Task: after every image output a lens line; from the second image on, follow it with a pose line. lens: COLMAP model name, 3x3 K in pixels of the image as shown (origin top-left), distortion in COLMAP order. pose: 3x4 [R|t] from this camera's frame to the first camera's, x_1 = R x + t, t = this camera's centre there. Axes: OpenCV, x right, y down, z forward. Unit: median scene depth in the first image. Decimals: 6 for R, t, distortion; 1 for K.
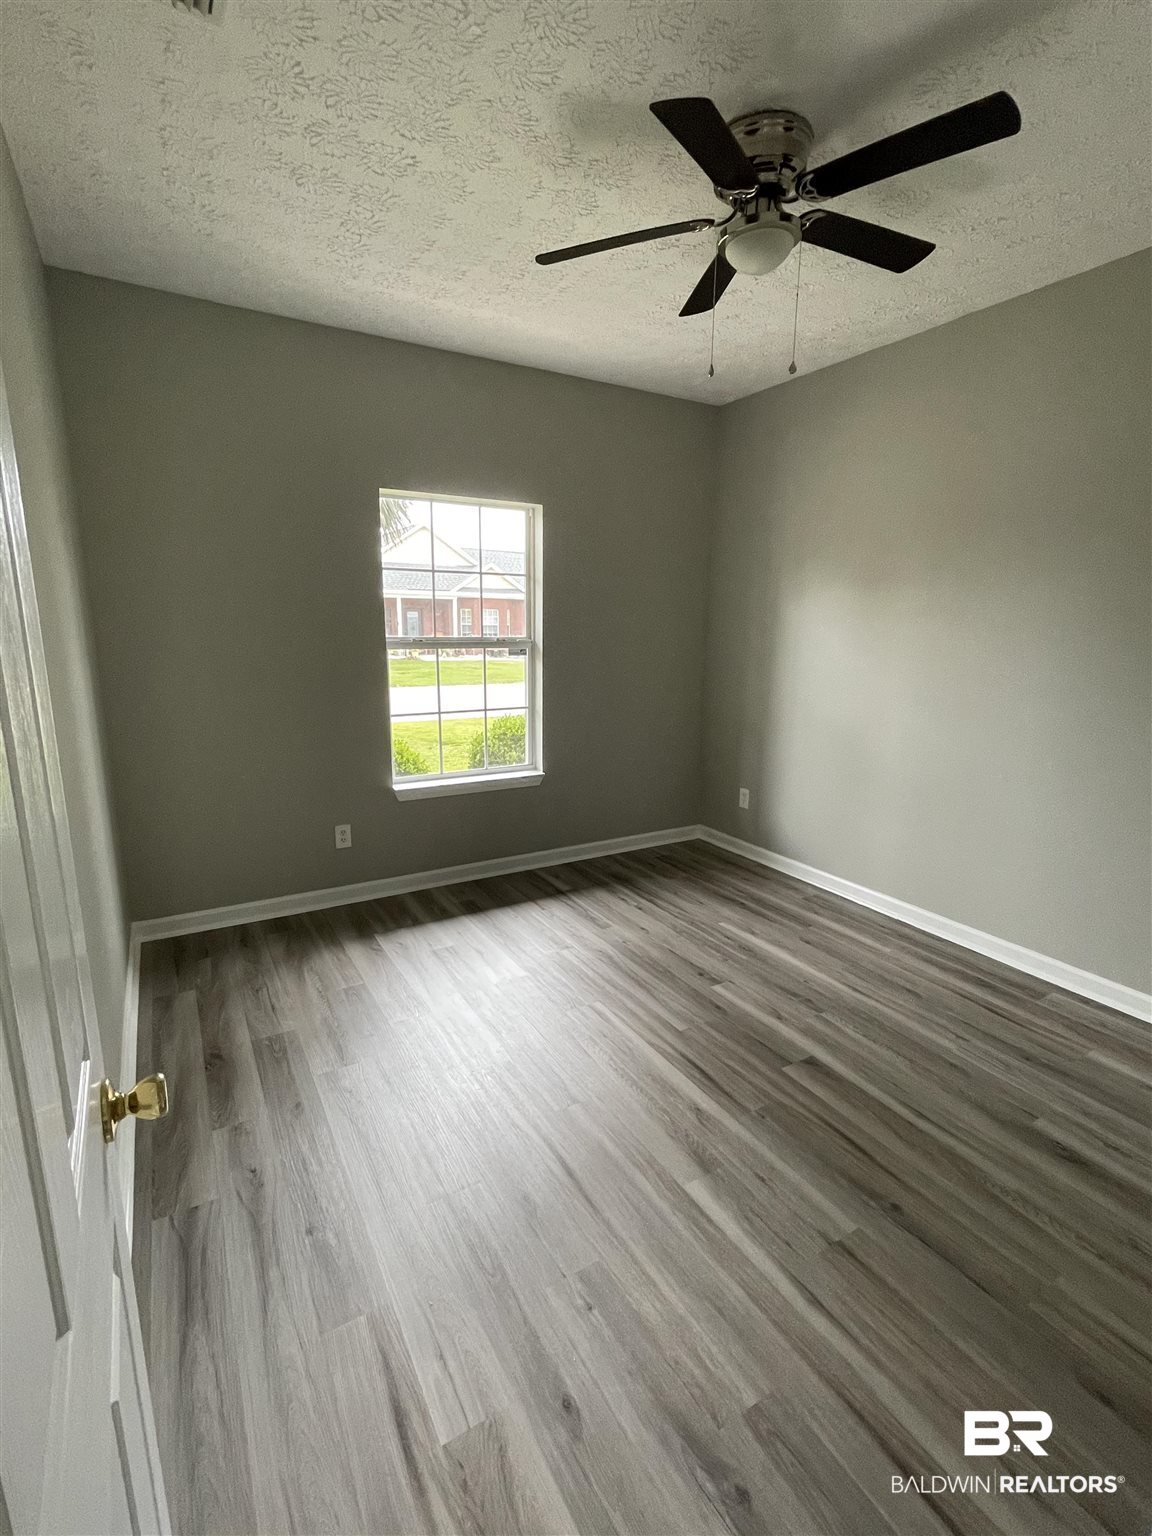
lens RADIAL K [[730.0, 0, 576.0], [0, 730.0, 768.0], [0, 0, 1]] dist [-0.015793, 0.000182]
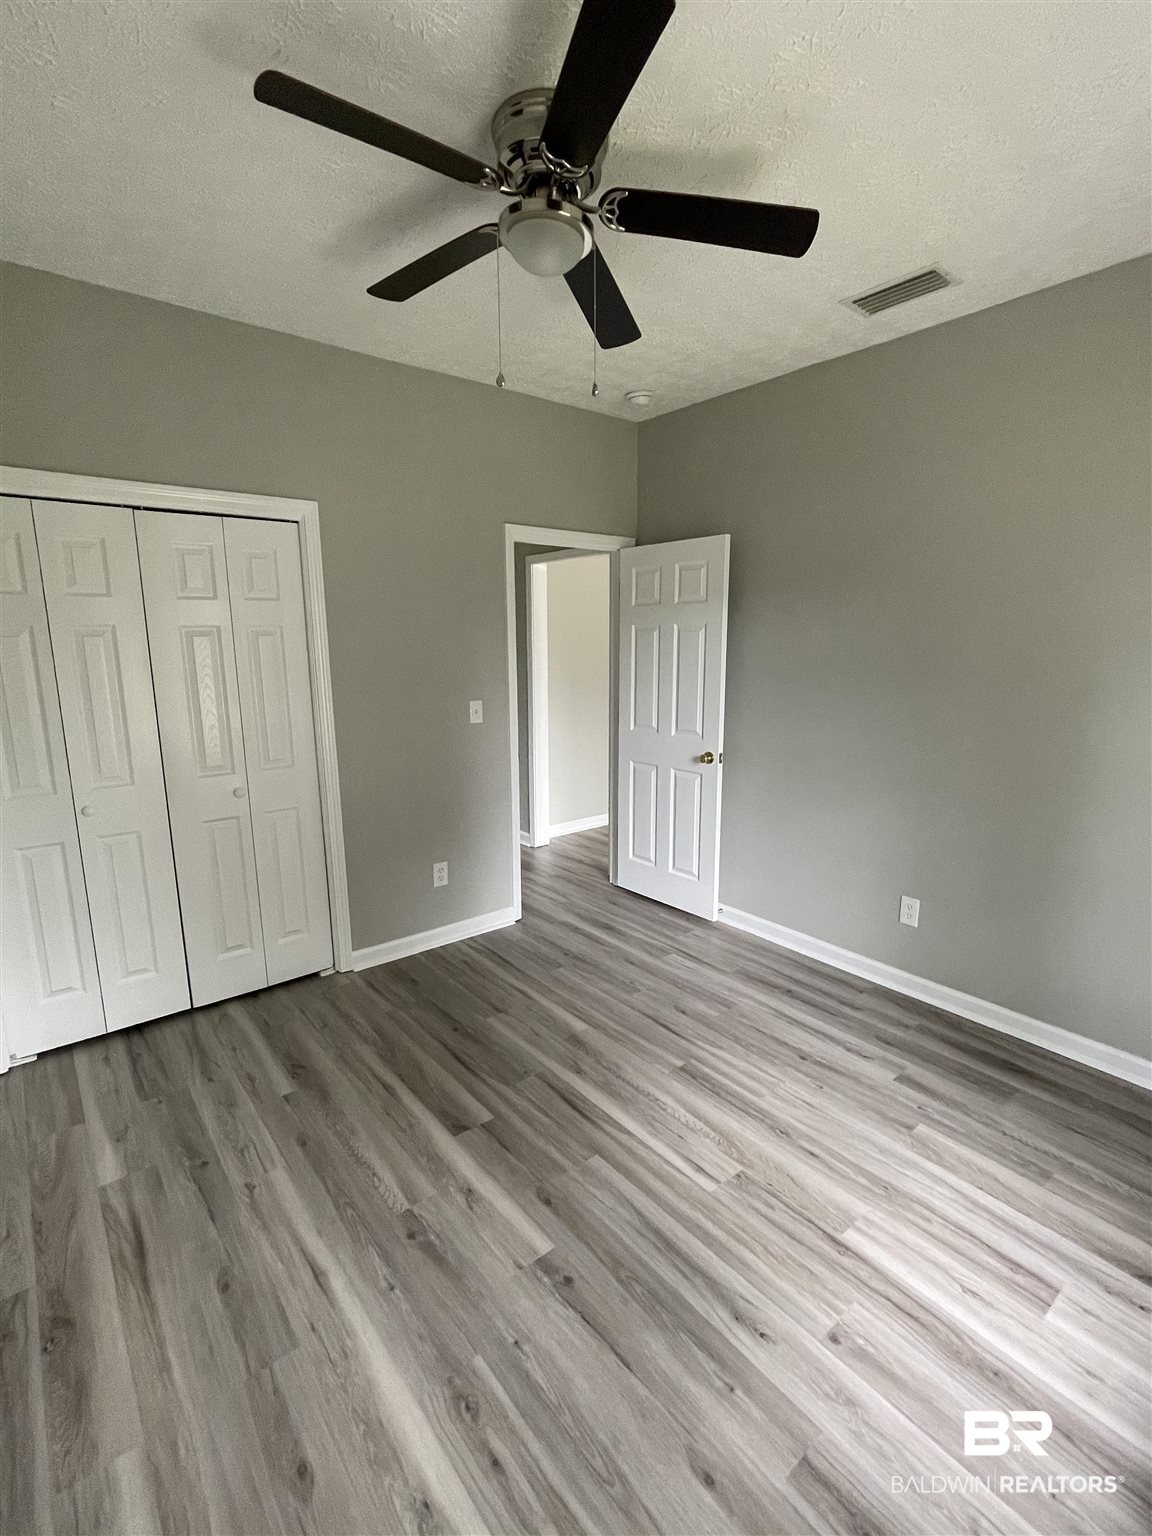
lens RADIAL K [[730.0, 0, 576.0], [0, 730.0, 768.0], [0, 0, 1]] dist [-0.015793, 0.000182]
pose [[-0.989722, 0.018300, -0.141826, 0.289264], [-0.034595, 0.931678, 0.361633, -0.371184], [0.138754, 0.362823, -0.921470, 1.669584]]
